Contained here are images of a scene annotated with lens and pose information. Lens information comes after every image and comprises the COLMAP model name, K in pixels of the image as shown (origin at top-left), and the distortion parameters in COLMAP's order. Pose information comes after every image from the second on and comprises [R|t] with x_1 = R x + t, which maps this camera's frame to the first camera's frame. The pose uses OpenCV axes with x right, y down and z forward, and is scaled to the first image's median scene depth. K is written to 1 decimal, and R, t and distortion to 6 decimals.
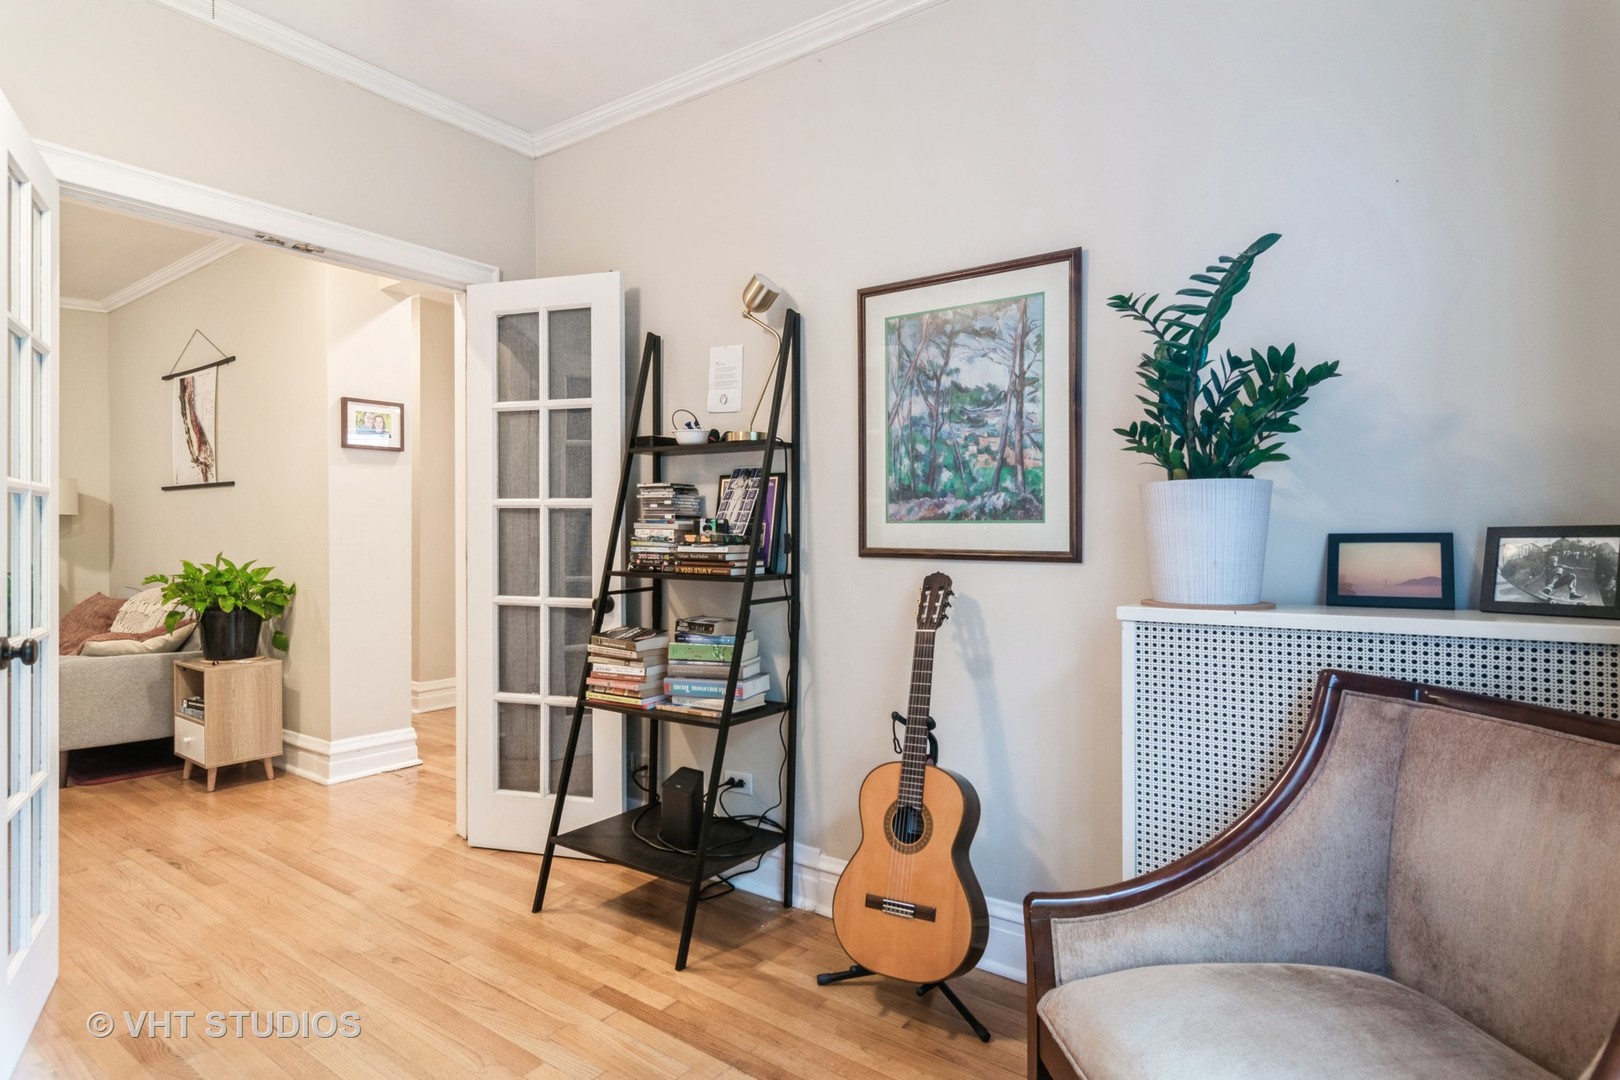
lens RADIAL K [[853.0, 0, 811.5], [0, 853.0, 534.6], [0, 0, 1]] dist [-0.003469, -0.000330]
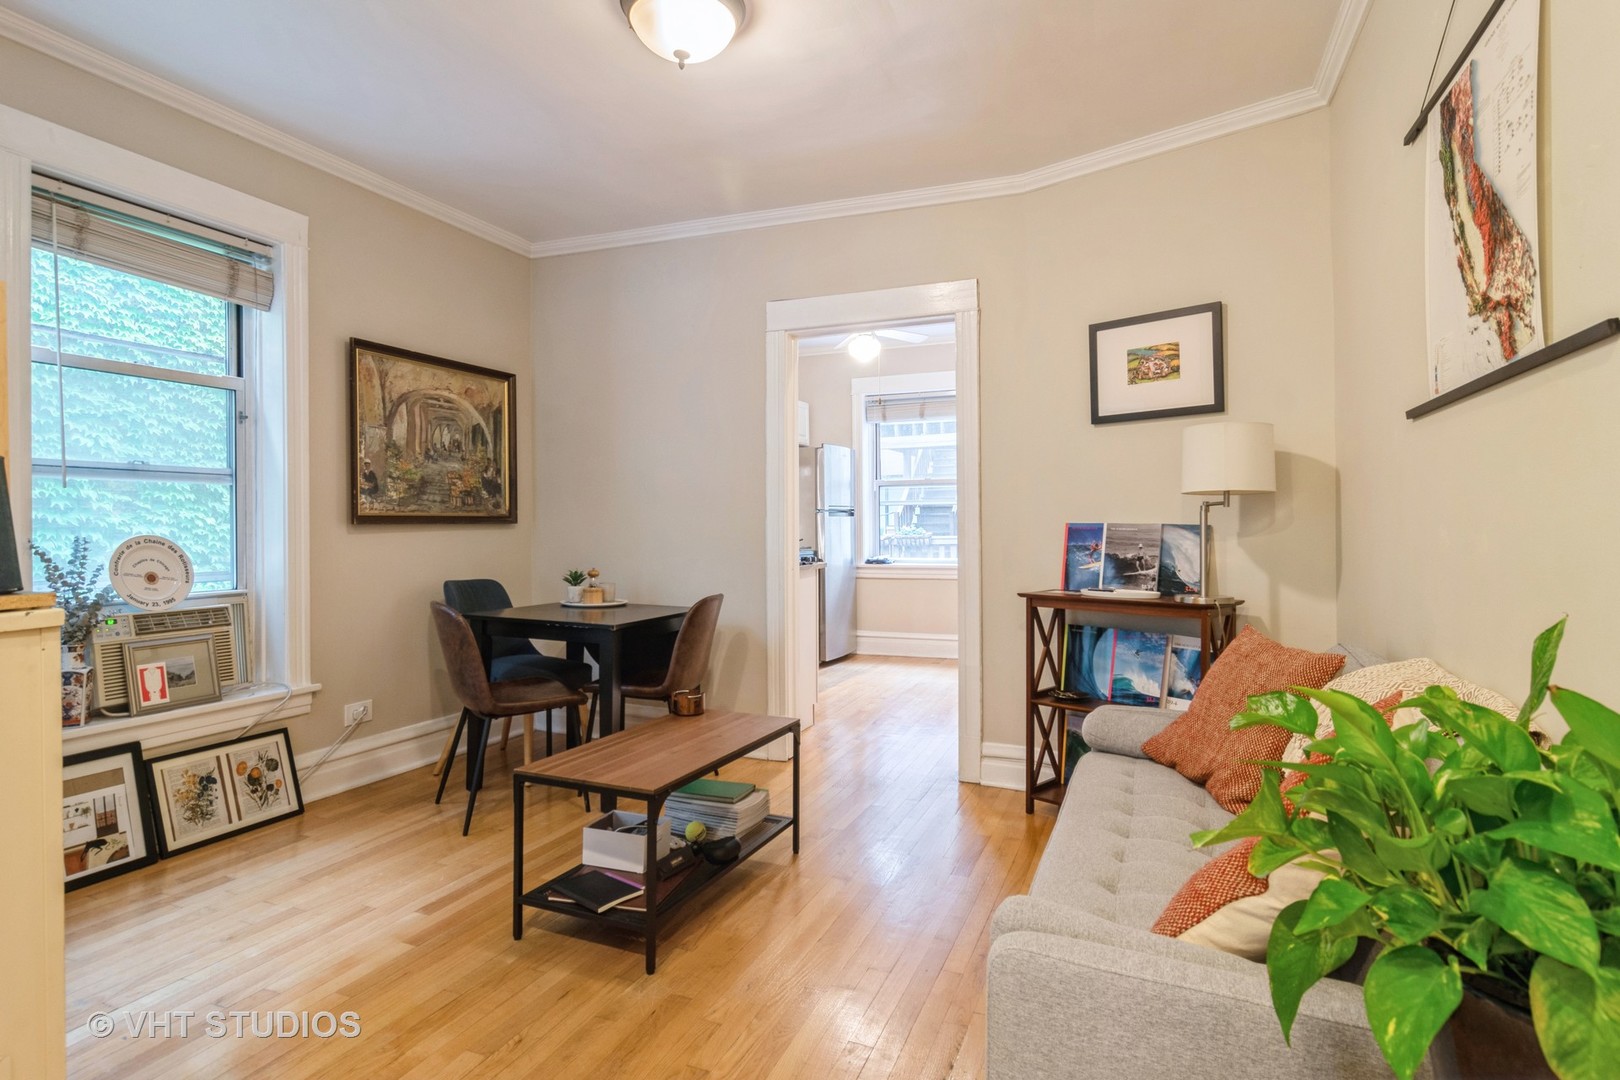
lens RADIAL K [[853.0, 0, 811.3], [0, 853.0, 528.9], [0, 0, 1]] dist [-0.003469, -0.000330]
pose [[0.227398, -0.003172, -0.973797, -0.461214], [0.009831, 0.999951, -0.000961, -0.002288], [0.973752, -0.009355, 0.227418, 0.671314]]
